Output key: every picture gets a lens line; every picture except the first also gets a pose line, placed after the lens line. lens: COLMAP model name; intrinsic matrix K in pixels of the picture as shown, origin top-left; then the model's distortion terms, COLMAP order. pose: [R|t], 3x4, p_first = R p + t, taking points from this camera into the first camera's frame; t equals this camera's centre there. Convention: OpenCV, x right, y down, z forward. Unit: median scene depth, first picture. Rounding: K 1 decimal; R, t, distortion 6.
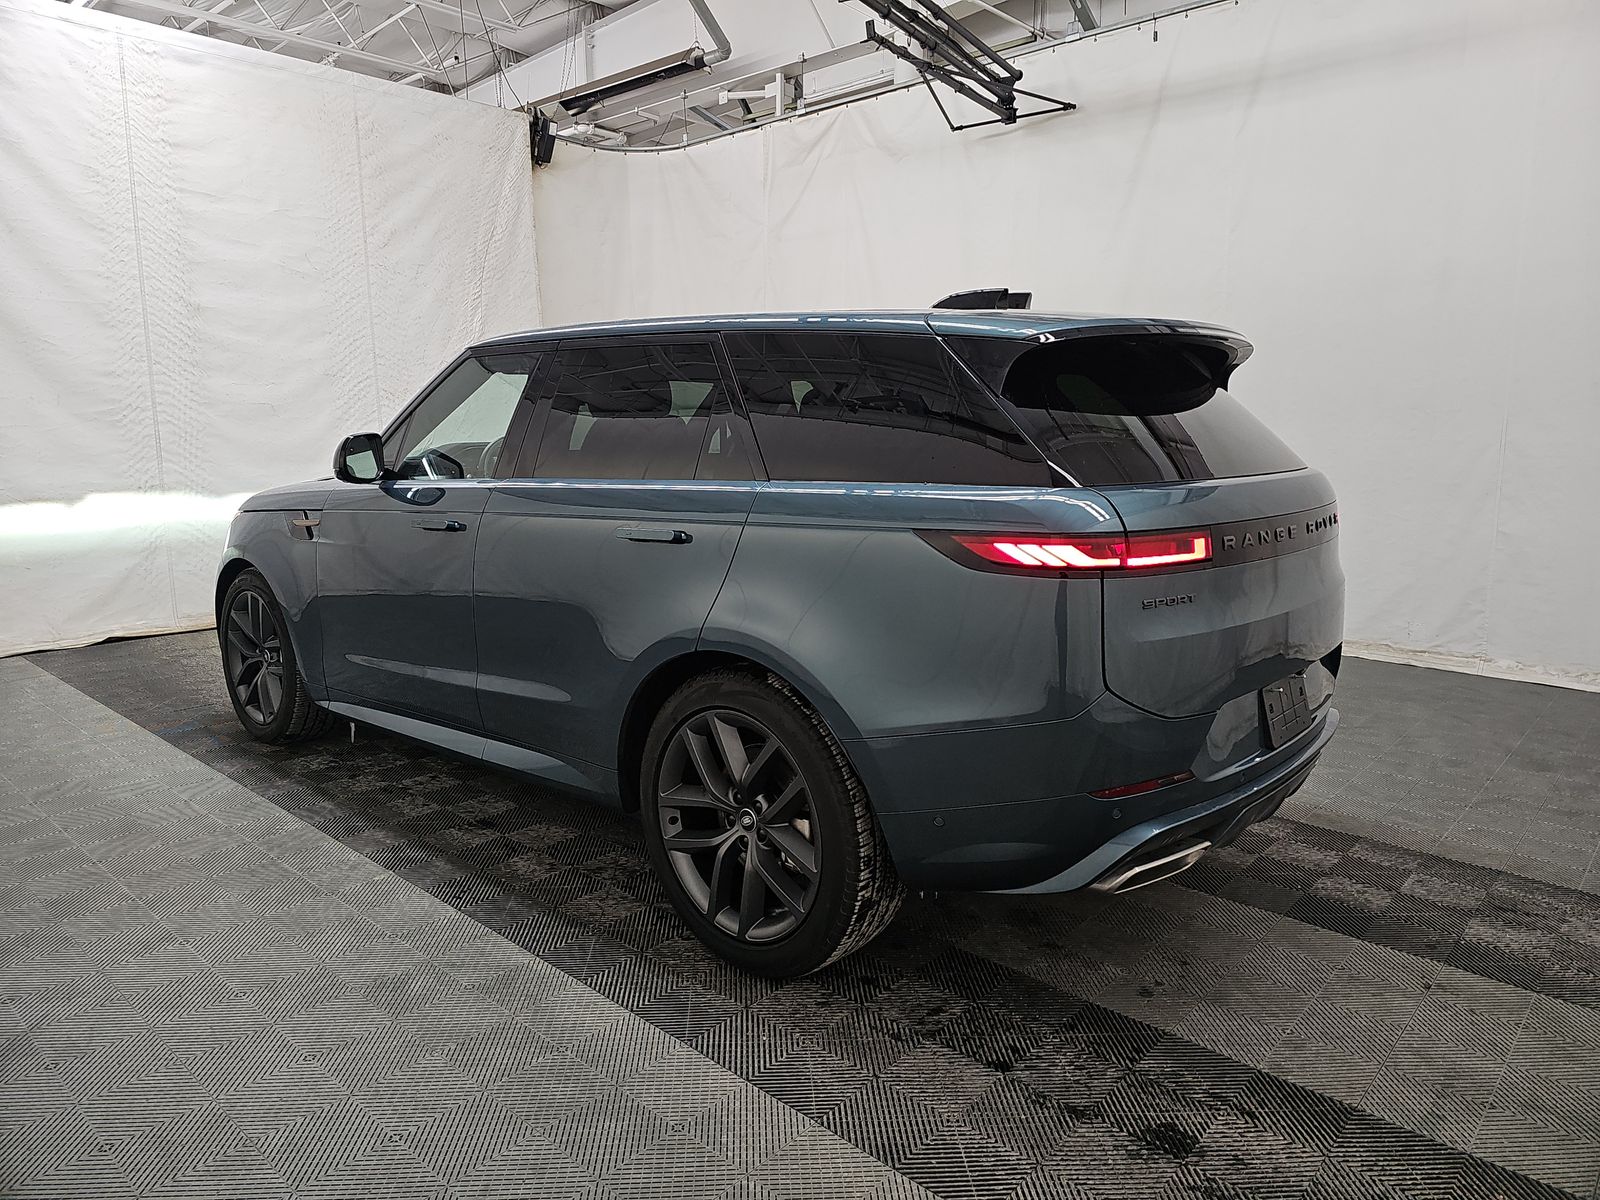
lens RADIAL K [[1071.5, 0, 807.4], [0, 1071.5, 594.0], [0, 0, 1]] dist [0.038097, -0.027502]
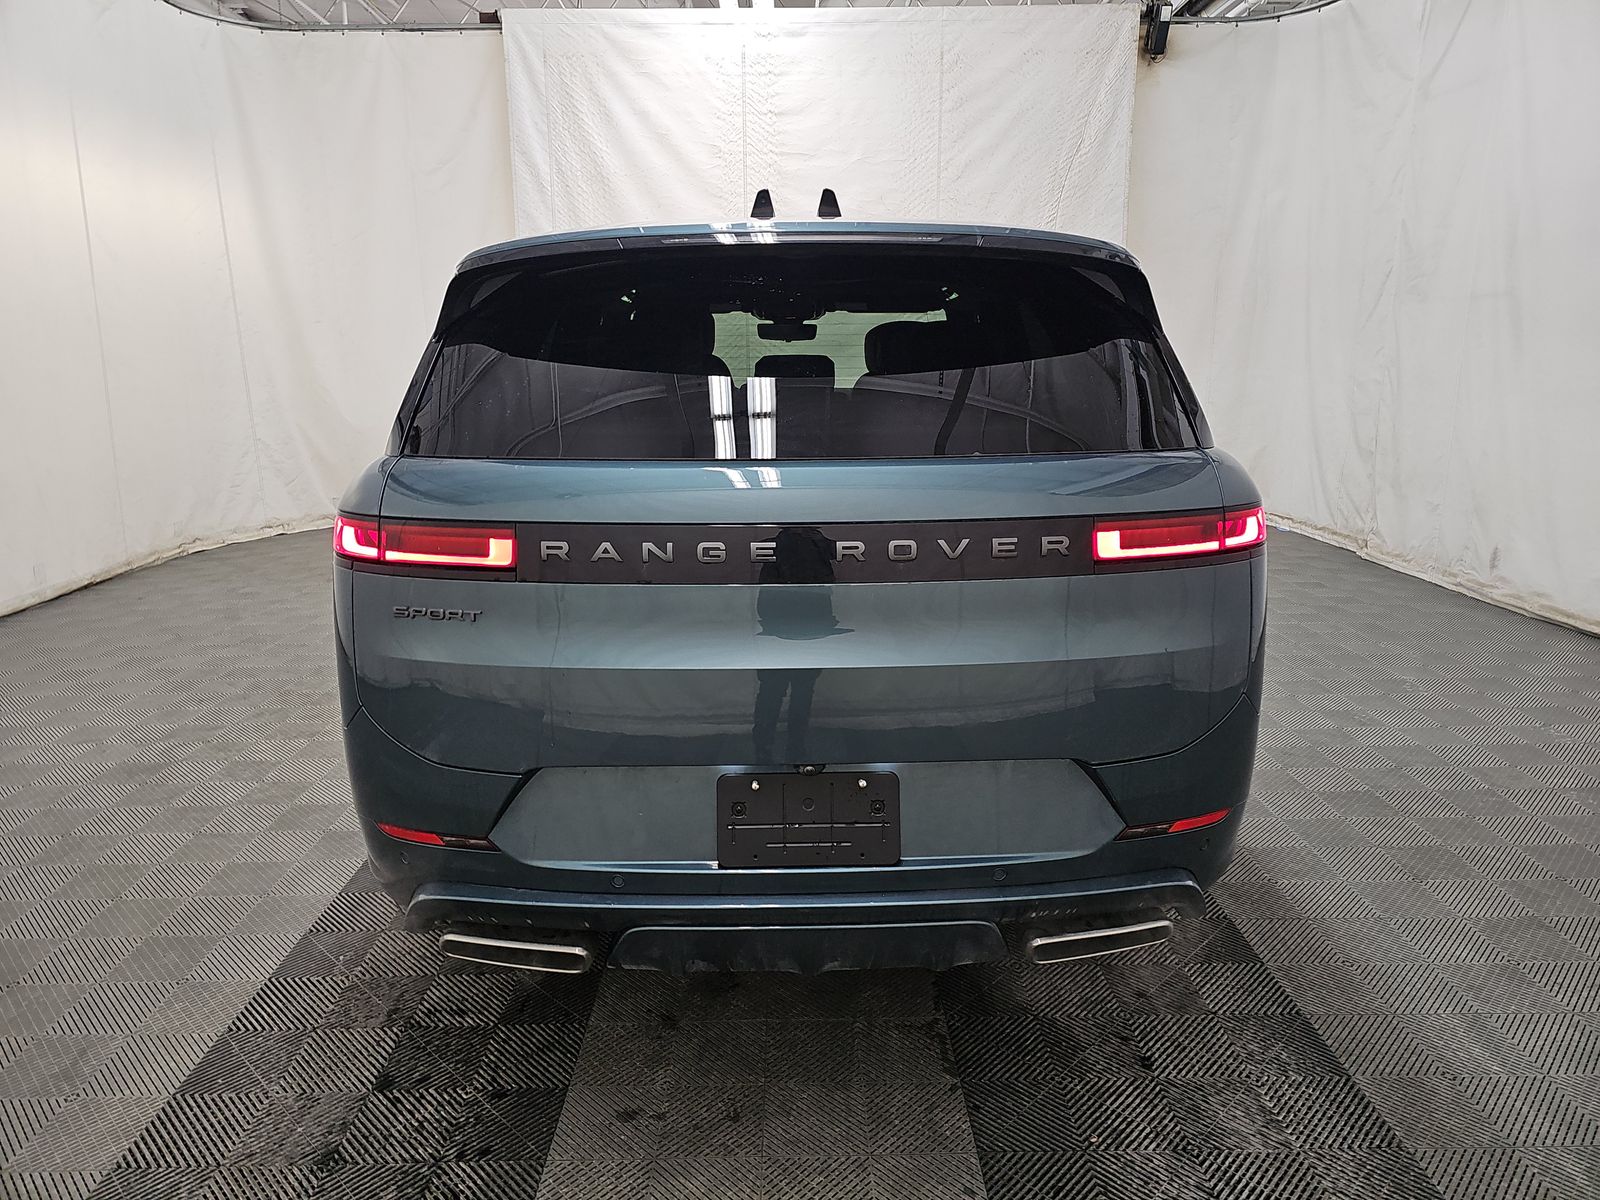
lens RADIAL K [[1071.5, 0, 797.5], [0, 1071.5, 606.4], [0, 0, 1]] dist [0.038097, -0.027502]
pose [[0.670637, 0.169284, -0.722211, 0.564332], [-0.111608, 0.985556, 0.127373, -0.066438], [0.733341, -0.004817, 0.679844, 0.353436]]
